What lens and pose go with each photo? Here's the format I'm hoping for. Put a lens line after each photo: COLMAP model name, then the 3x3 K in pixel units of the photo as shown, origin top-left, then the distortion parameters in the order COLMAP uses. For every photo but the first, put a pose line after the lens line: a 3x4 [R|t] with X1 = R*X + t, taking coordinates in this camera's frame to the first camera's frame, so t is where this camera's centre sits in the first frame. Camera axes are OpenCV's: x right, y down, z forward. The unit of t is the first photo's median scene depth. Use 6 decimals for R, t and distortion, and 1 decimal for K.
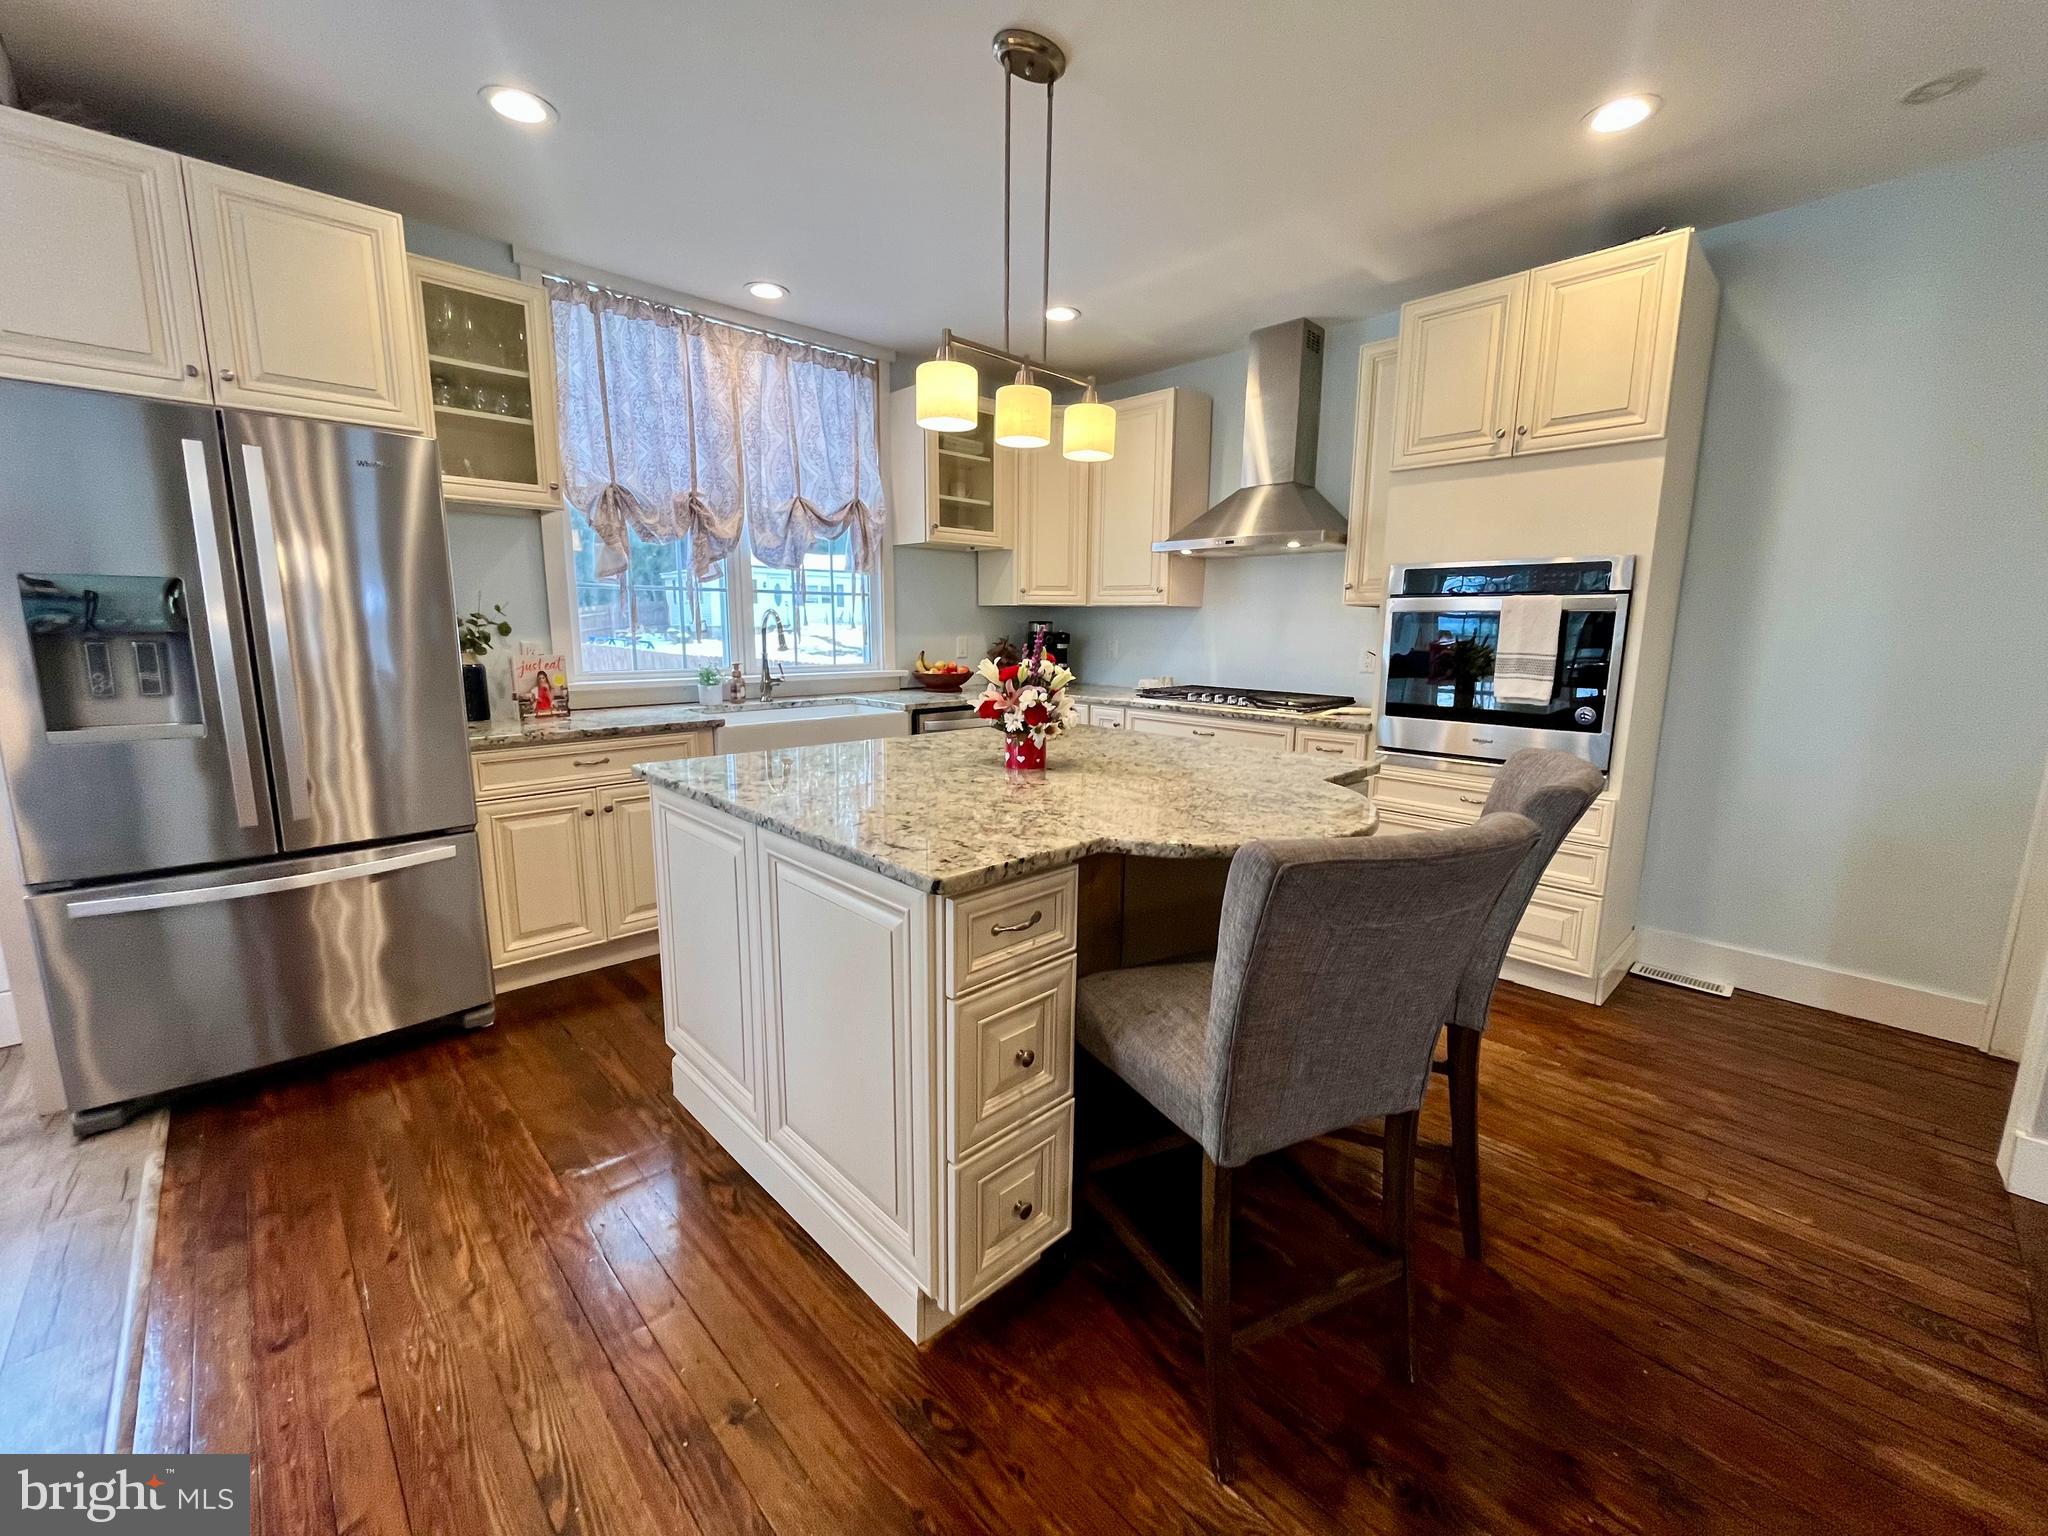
lens RADIAL K [[817.6, 0, 1026.3], [0, 817.6, 760.6], [0, 0, 1]] dist [0.001358, 0.000091]
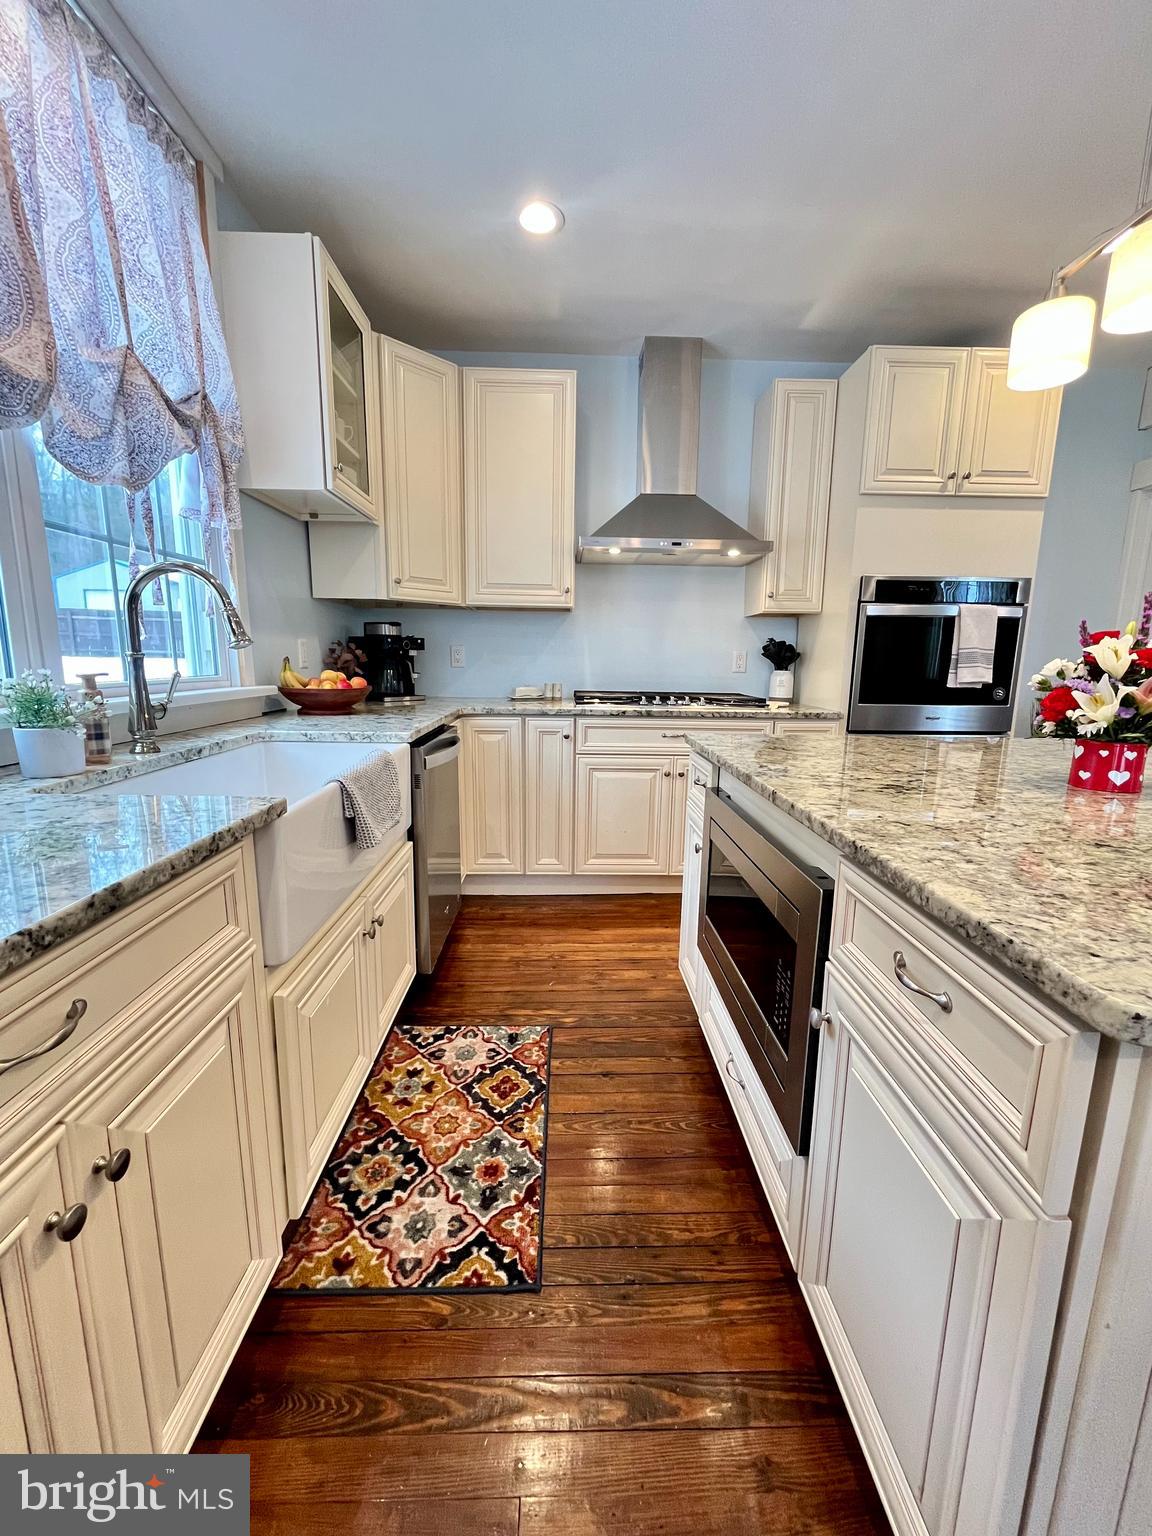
lens RADIAL K [[623.0, 0, 578.3], [0, 623.0, 769.8], [0, 0, 1]] dist [-0.000705, 0.000035]
pose [[0.683908, -0.129485, 0.717986, -0.603259], [0.113273, 0.991036, 0.070830, -0.086149], [-0.720721, 0.032887, 0.692444, 0.812919]]
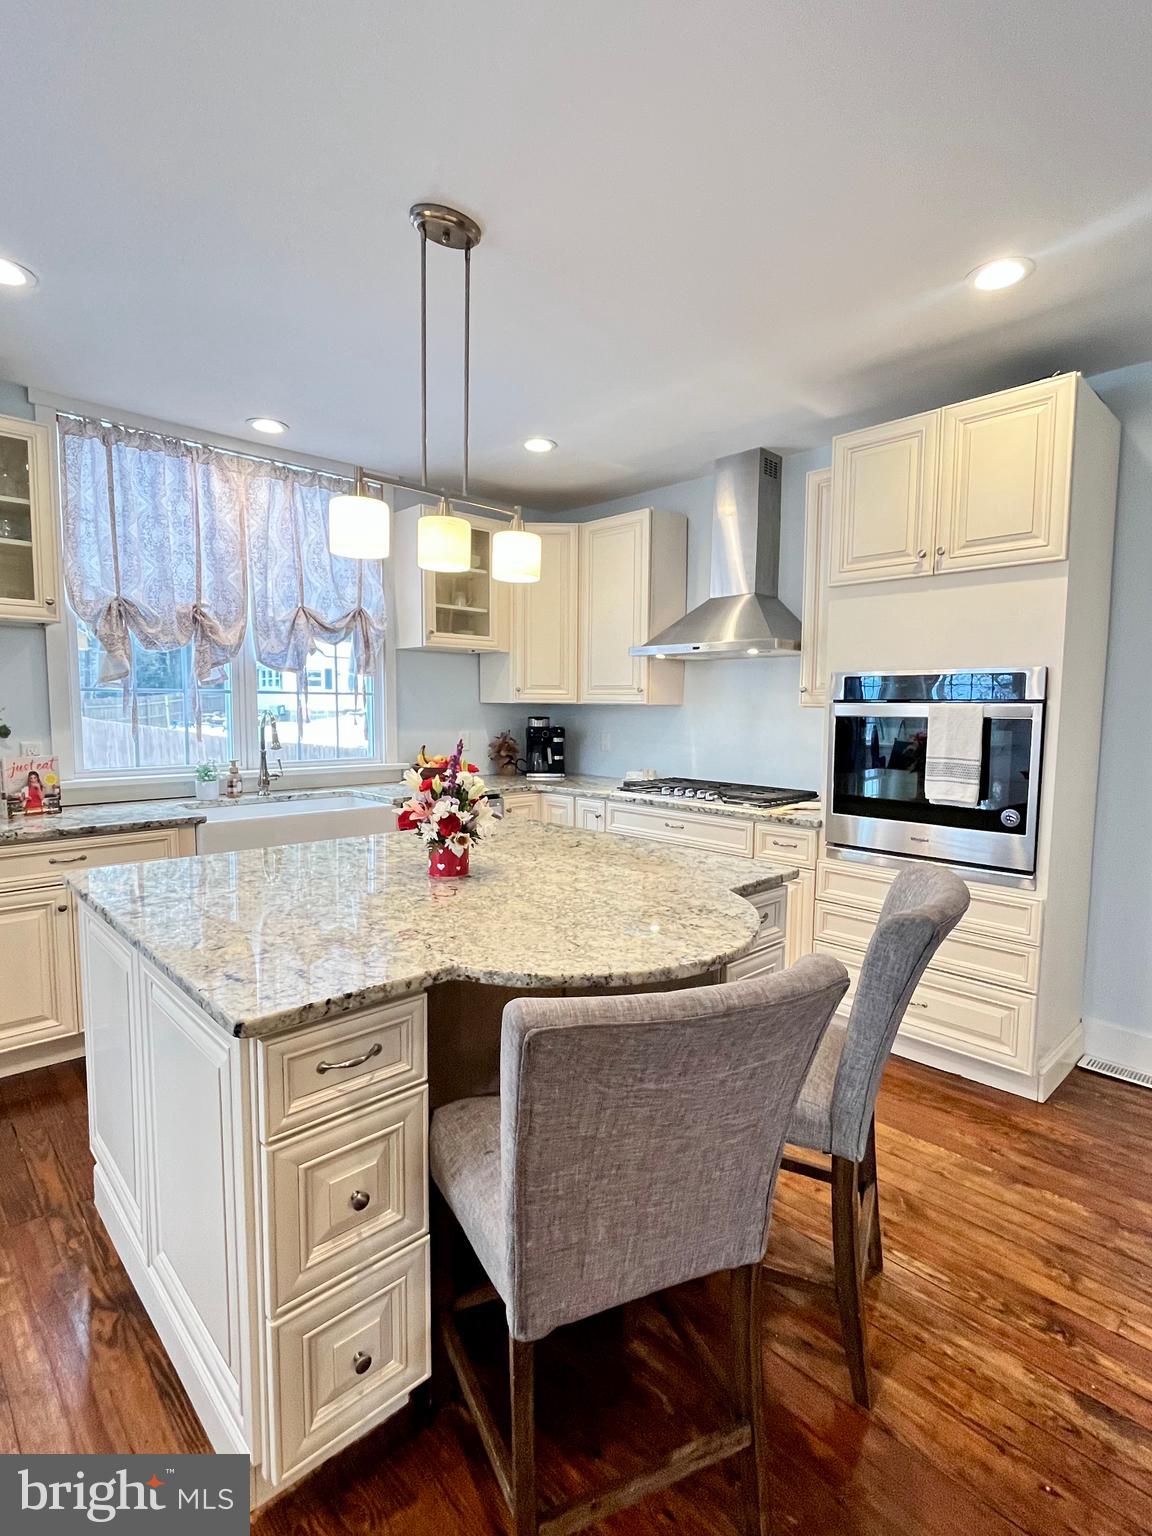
lens RADIAL K [[748.3, 0, 578.4], [0, 748.3, 771.2], [0, 0, 1]] dist [0.001559, -0.000450]
pose [[0.999981, 0.000436, -0.006094, 0.143508], [-0.000918, 0.996859, -0.079189, -0.039416], [0.006041, 0.079194, 0.996841, 0.043042]]
